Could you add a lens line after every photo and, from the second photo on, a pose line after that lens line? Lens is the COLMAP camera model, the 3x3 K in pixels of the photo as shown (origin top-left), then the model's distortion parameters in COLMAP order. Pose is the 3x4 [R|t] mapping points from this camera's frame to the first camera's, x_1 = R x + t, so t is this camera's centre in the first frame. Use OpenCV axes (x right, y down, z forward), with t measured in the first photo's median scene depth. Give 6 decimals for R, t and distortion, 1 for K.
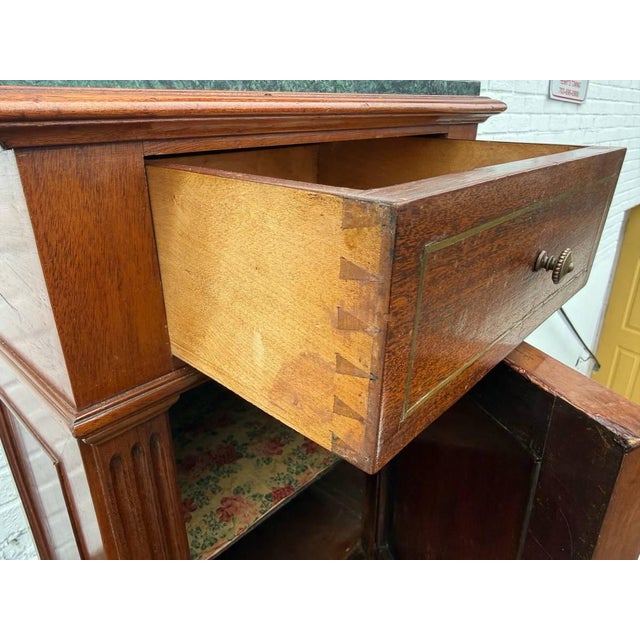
lens RADIAL K [[457.1, 0, 287.8], [0, 457.1, 327.9], [0, 0, 1]] dist [0.001048, -0.018221]
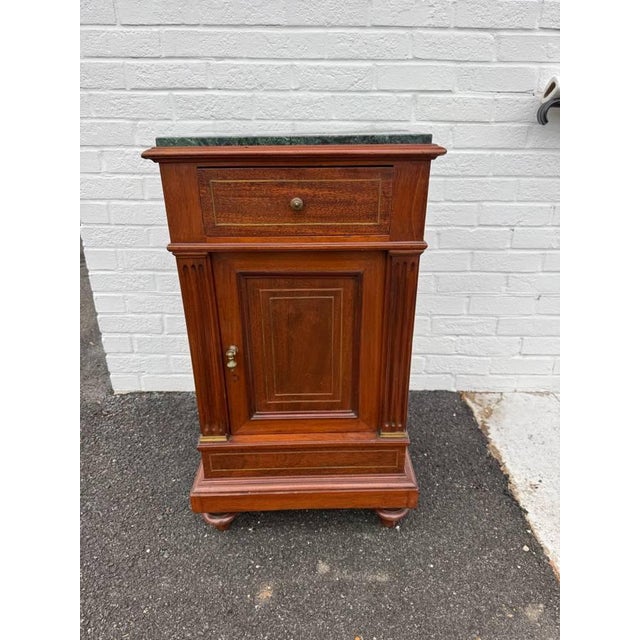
lens RADIAL K [[457.1, 0, 322.5], [0, 457.1, 322.6], [0, 0, 1]] dist [0.001048, -0.018221]
pose [[0.726071, 0.318738, -0.609284, 1.292321], [-0.294753, 0.944811, 0.143013, -0.031918], [0.621242, 0.075750, 0.779949, -0.426615]]
